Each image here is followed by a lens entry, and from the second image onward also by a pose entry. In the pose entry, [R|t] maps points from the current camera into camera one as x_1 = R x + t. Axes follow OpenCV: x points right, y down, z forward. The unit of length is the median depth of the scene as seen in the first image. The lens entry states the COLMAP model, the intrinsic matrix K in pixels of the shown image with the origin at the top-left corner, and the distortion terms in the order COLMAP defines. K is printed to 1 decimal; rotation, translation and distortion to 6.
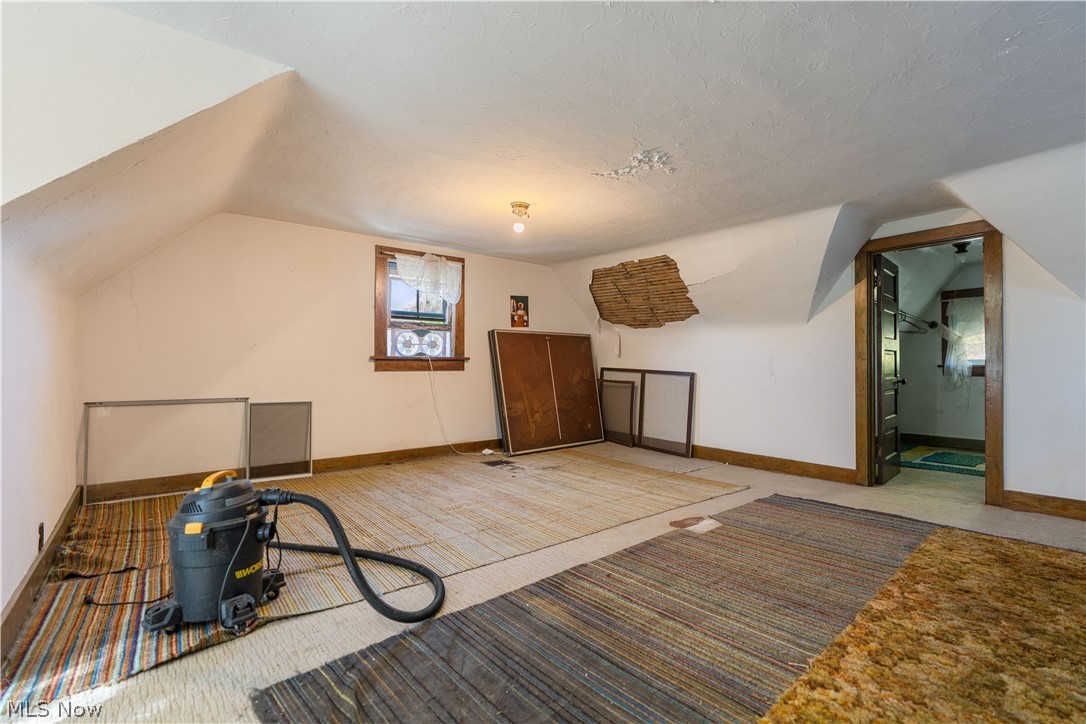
lens RADIAL K [[494.5, 0, 541.2], [0, 494.5, 363.8], [0, 0, 1]] dist [-0.003105, -0.000021]
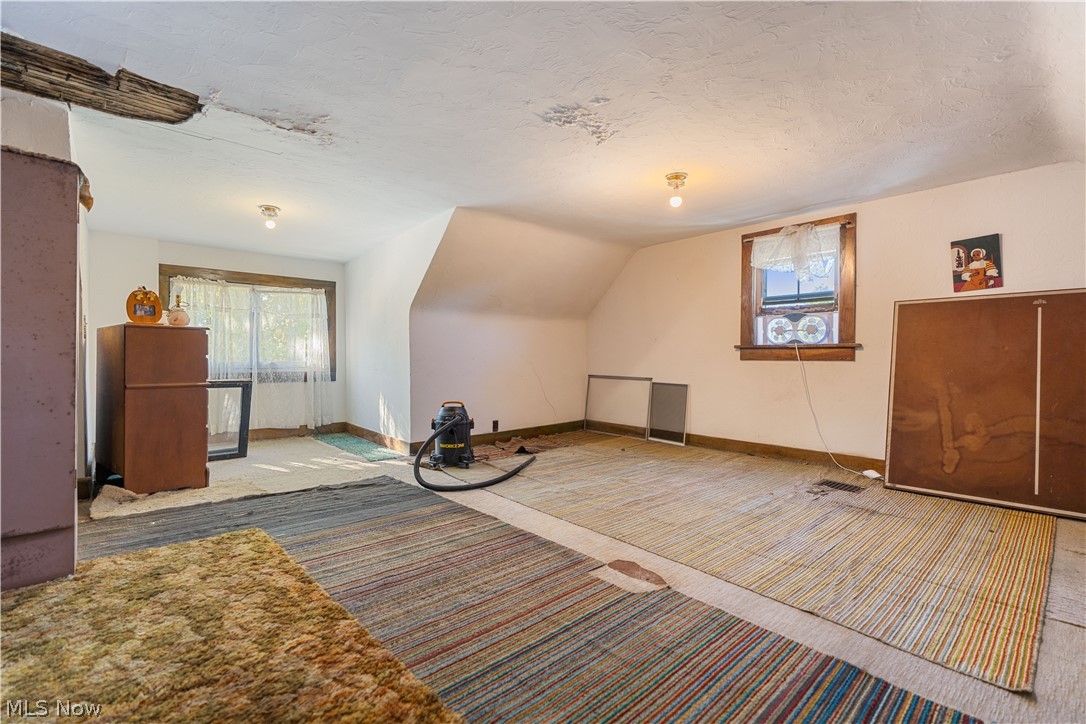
lens RADIAL K [[494.5, 0, 540.9], [0, 494.5, 358.8], [0, 0, 1]] dist [-0.003105, -0.000021]
pose [[0.018658, 0.002918, -0.999822, 0.634600], [-0.000392, 0.999996, 0.002911, 0.008888], [0.999826, 0.000338, 0.018659, 0.539965]]
